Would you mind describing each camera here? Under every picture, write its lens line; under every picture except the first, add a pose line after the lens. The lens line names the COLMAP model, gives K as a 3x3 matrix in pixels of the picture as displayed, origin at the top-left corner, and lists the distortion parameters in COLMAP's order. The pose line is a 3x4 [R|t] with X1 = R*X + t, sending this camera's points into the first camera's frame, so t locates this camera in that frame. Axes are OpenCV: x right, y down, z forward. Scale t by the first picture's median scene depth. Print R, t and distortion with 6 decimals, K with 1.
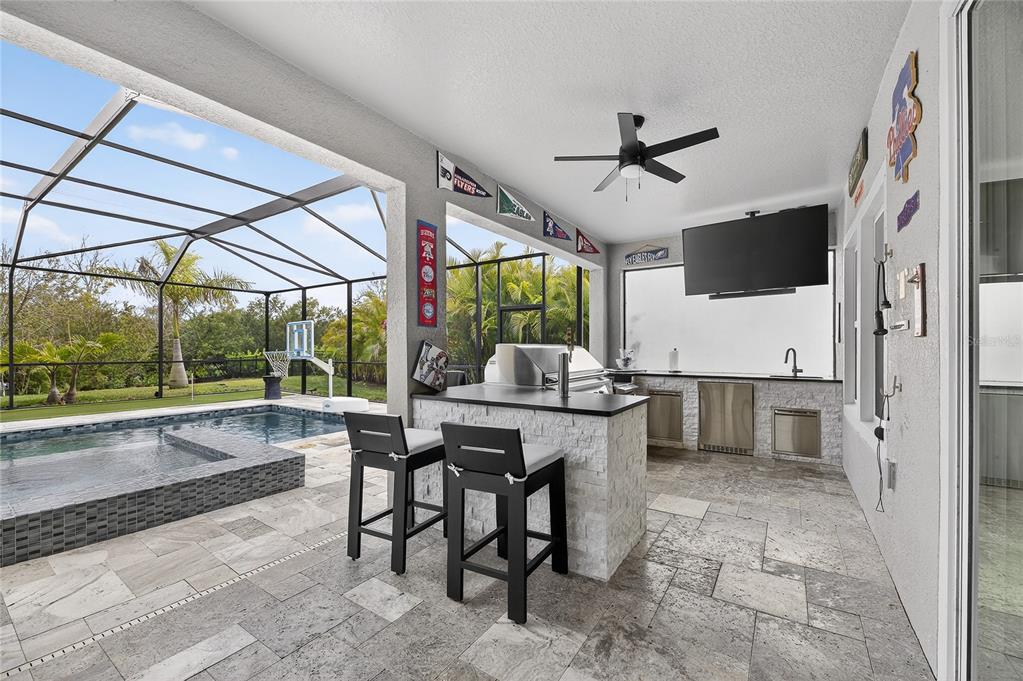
lens RADIAL K [[408.1, 0, 510.6], [0, 408.1, 349.8], [0, 0, 1]] dist [-0.010825, -0.000693]
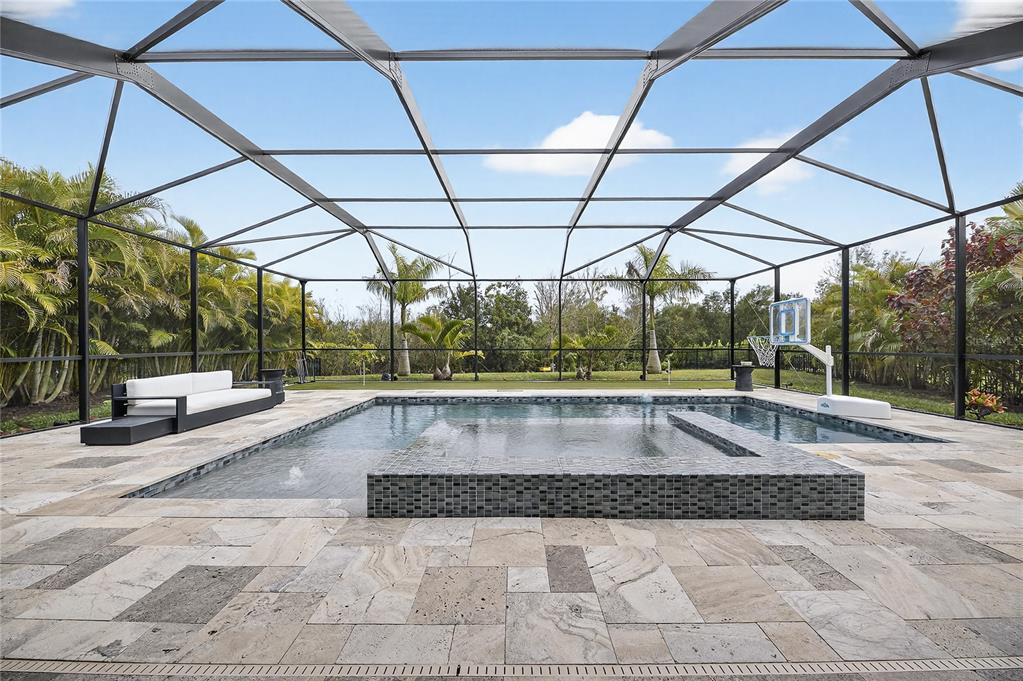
lens RADIAL K [[411.3, 0, 510.7], [0, 411.3, 343.6], [0, 0, 1]] dist [-0.003317, -0.000005]
pose [[0.541820, -0.004068, -0.840485, -0.251588], [0.004359, 0.999988, -0.002030, 0.039941], [0.840484, -0.002564, 0.541831, 0.136911]]
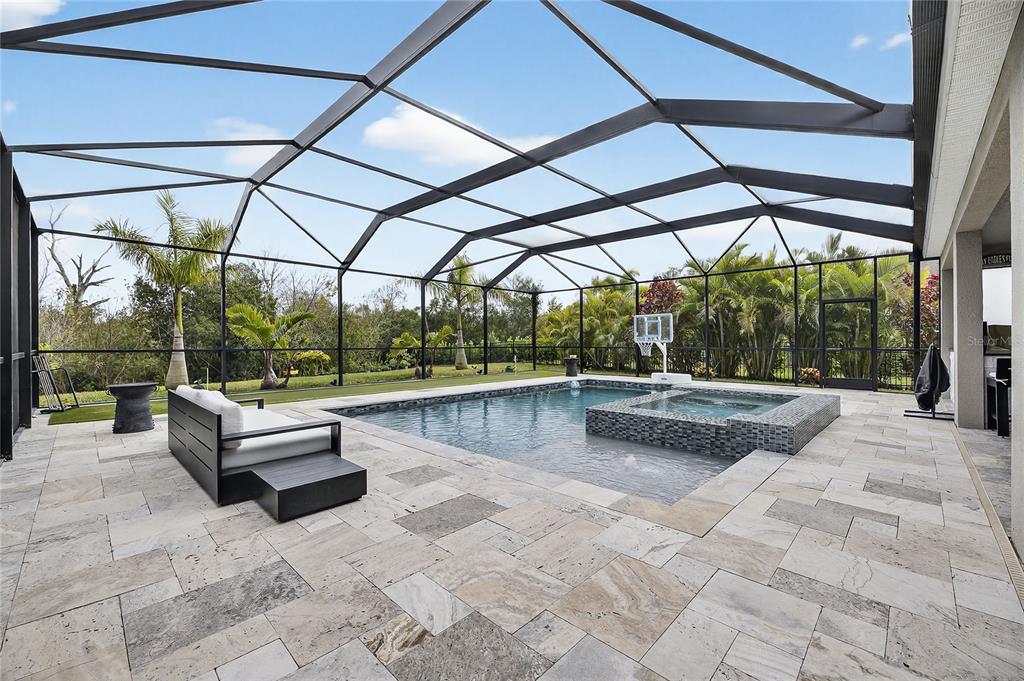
lens RADIAL K [[411.7, 0, 511.2], [0, 411.7, 343.6], [0, 0, 1]] dist [-0.003317, -0.000005]
pose [[0.979225, -0.002706, -0.202757, -1.479047], [0.003240, 0.999992, 0.002299, 0.041396], [0.202749, -0.002908, 0.979226, -0.872299]]
